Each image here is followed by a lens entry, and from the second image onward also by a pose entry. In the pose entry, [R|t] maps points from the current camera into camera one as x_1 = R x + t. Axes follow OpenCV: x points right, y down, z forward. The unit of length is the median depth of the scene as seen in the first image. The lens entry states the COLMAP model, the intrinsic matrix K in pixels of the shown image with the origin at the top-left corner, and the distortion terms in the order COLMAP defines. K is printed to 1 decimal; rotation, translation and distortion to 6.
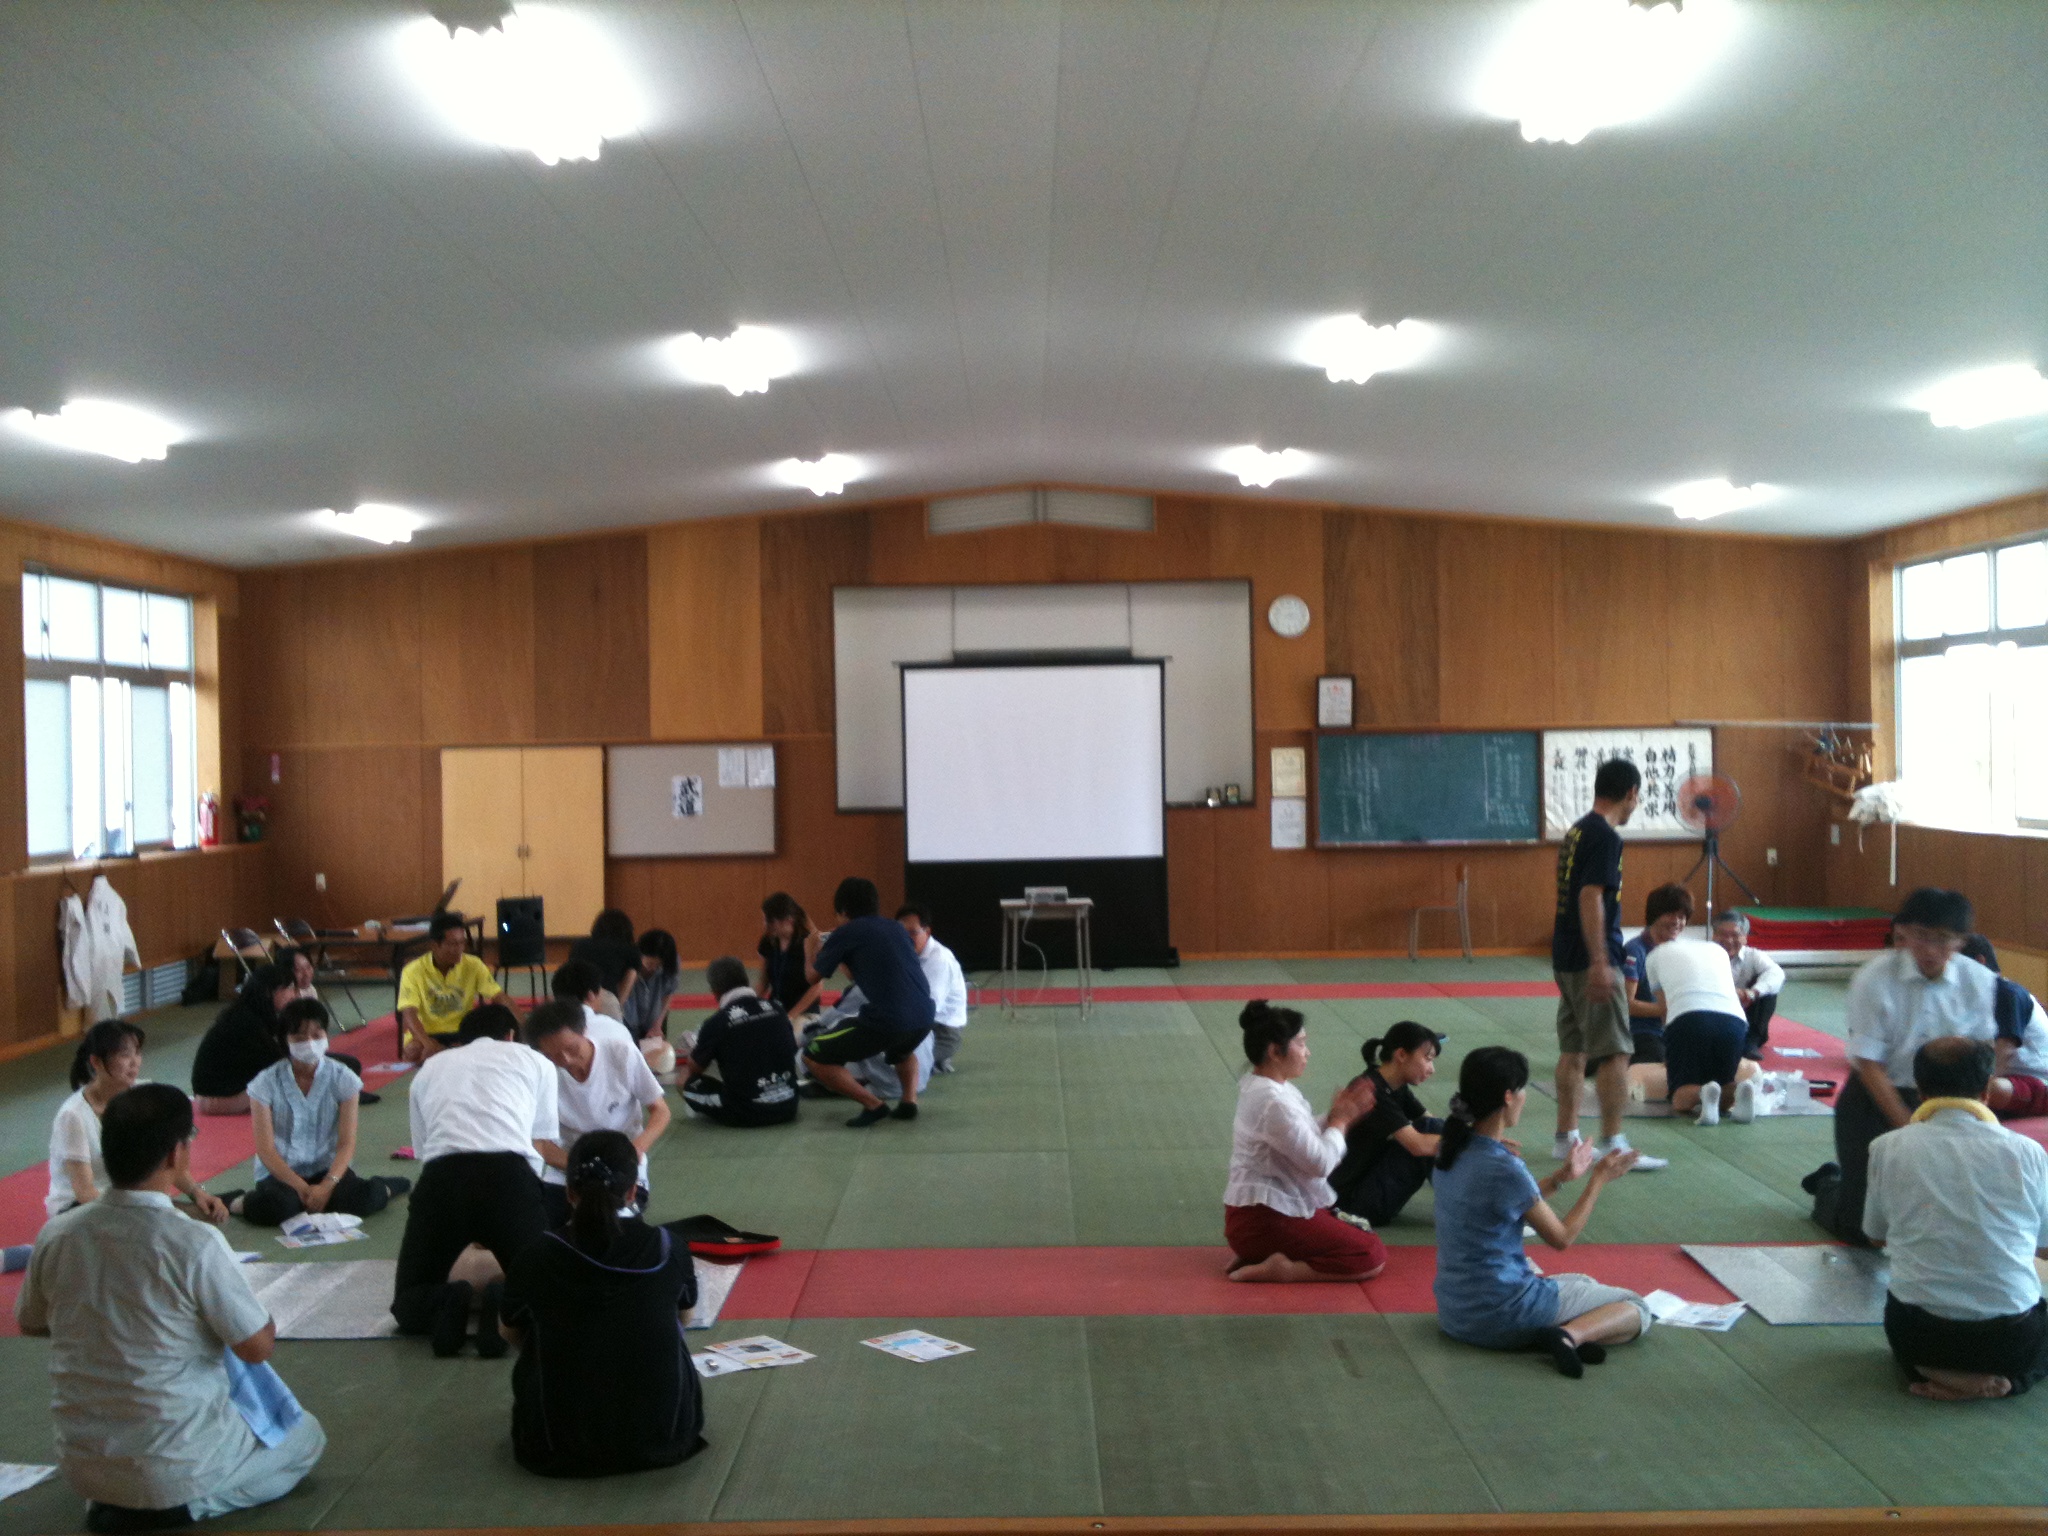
lens RADIAL K [[2167.0, 0, 1024.0], [0, 2167.0, 768.0], [0, 0, 1]] dist [0.163660, -0.376202]
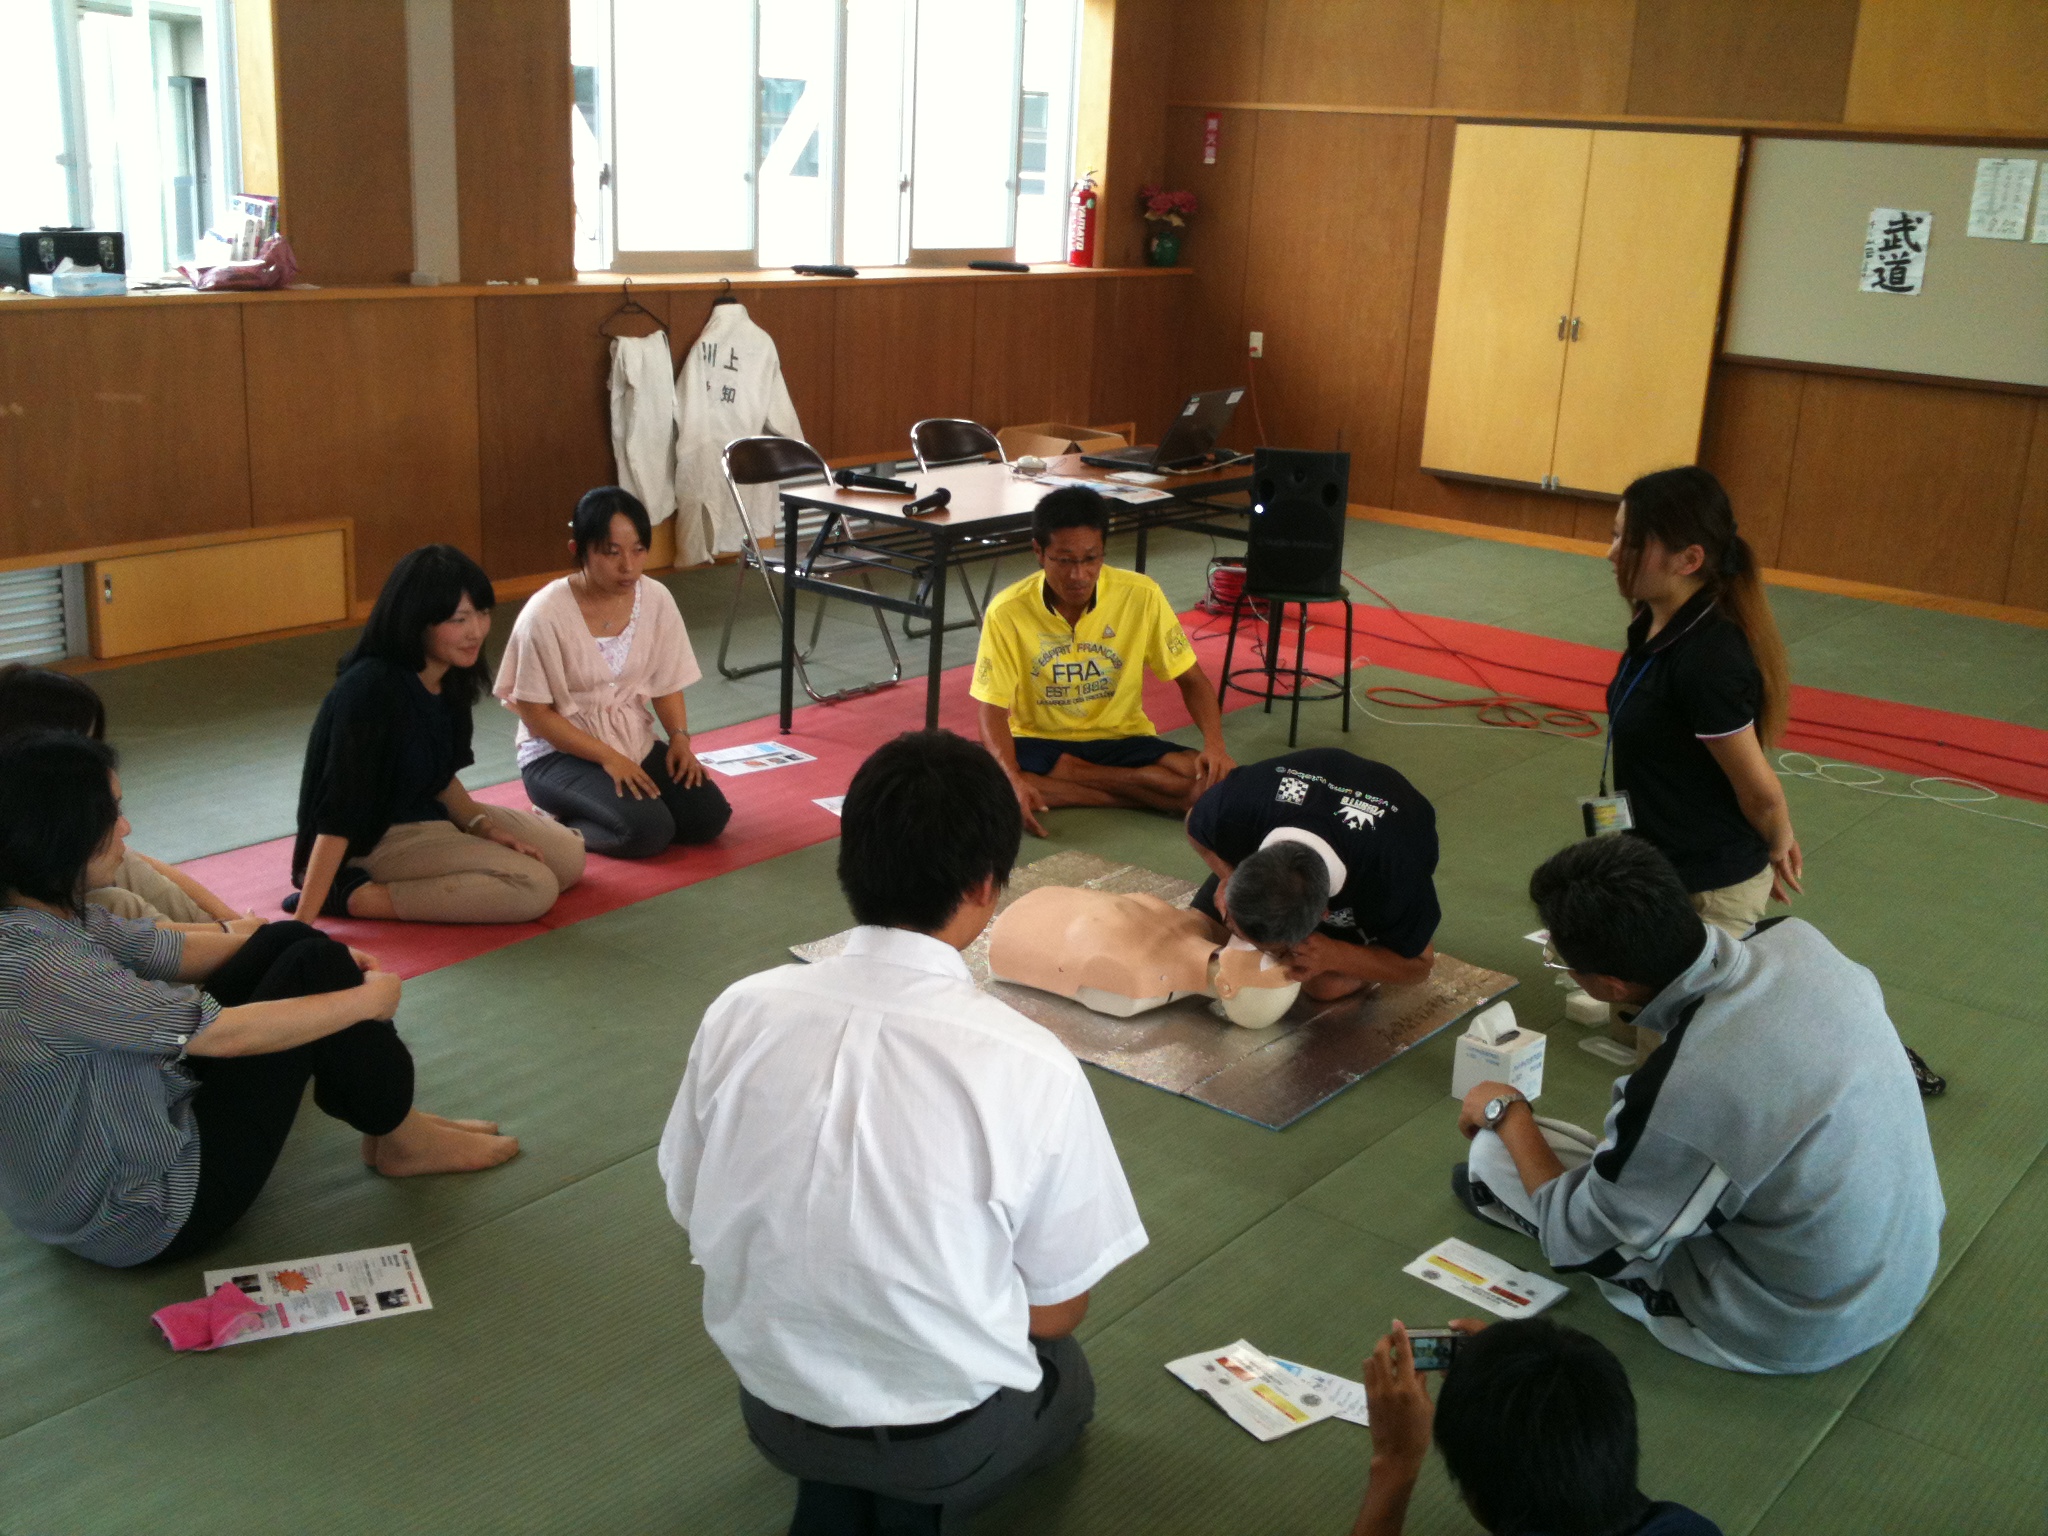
lens RADIAL K [[2167.0, 0, 1024.0], [0, 2167.0, 768.0], [0, 0, 1]] dist [0.163660, -0.376202]
pose [[0.790964, 0.227684, -0.567923, -0.000106], [-0.072652, 0.956568, 0.282311, -0.001708], [0.607535, -0.182037, 0.773152, 0.482592]]
